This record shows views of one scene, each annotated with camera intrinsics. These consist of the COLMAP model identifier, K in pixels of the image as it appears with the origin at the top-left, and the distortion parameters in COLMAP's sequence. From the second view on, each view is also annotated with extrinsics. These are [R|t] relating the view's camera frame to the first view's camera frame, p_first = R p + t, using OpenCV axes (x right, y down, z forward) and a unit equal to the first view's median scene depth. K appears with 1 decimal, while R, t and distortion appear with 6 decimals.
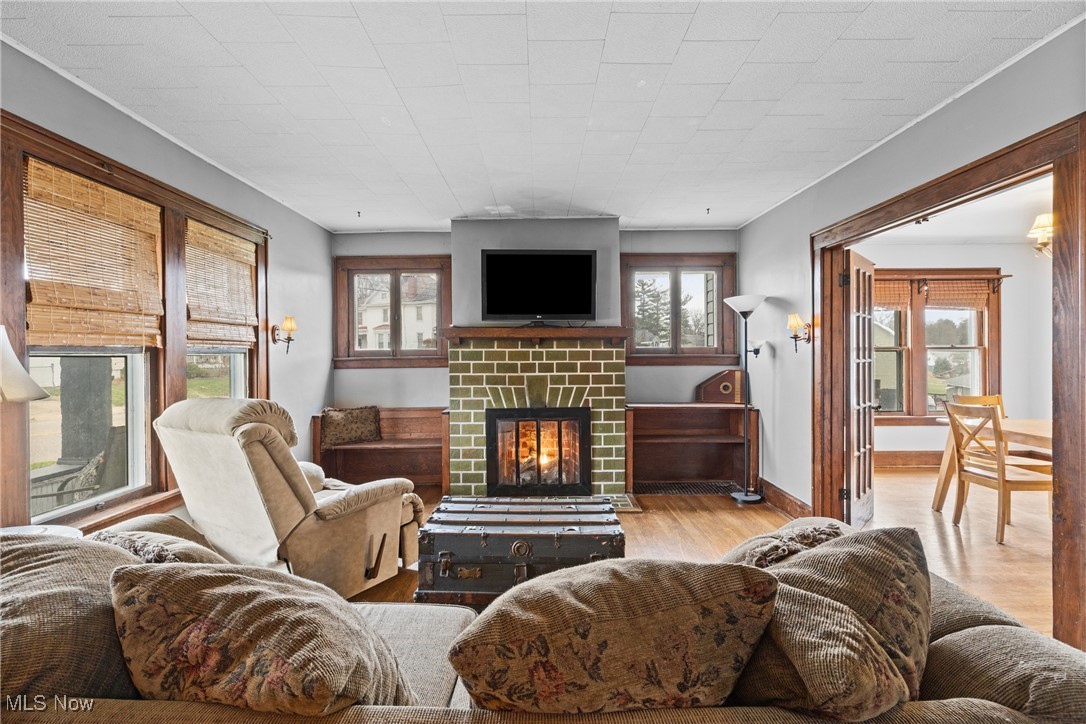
lens RADIAL K [[480.7, 0, 536.9], [0, 480.7, 352.6], [0, 0, 1]] dist [-0.001140, -0.000856]
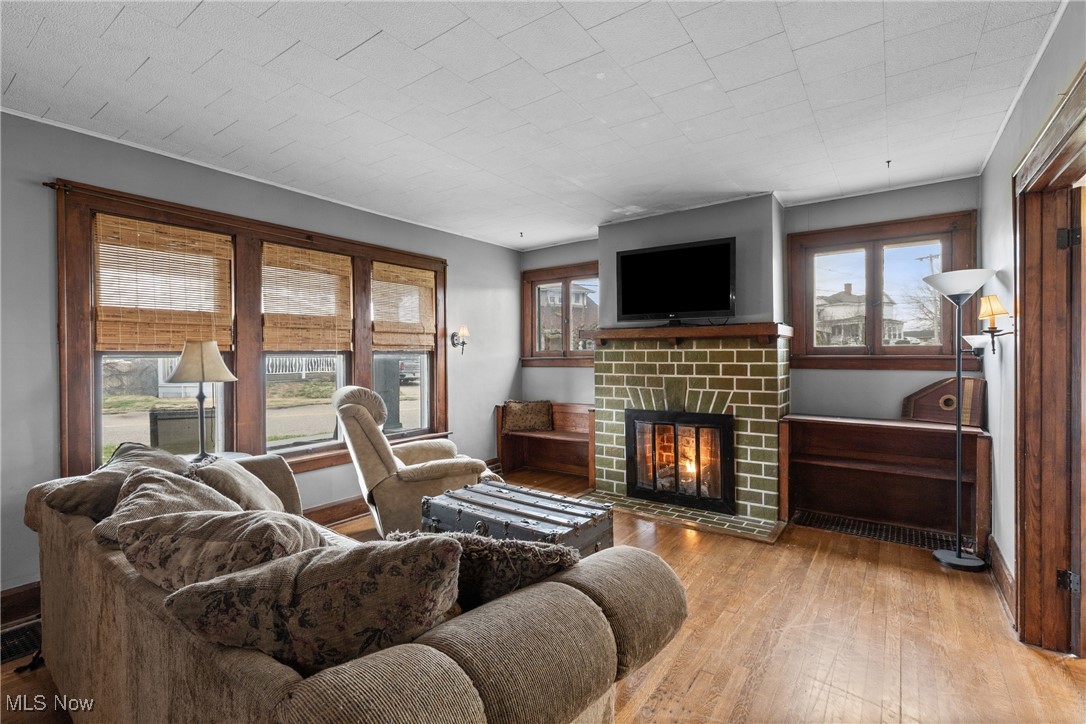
lens RADIAL K [[480.7, 0, 536.9], [0, 480.7, 352.6], [0, 0, 1]] dist [-0.001140, -0.000856]
pose [[0.813472, -0.001515, -0.581602, 0.329362], [0.002835, 0.999995, 0.001361, -0.003425], [0.581597, -0.002756, 0.813472, 0.070723]]
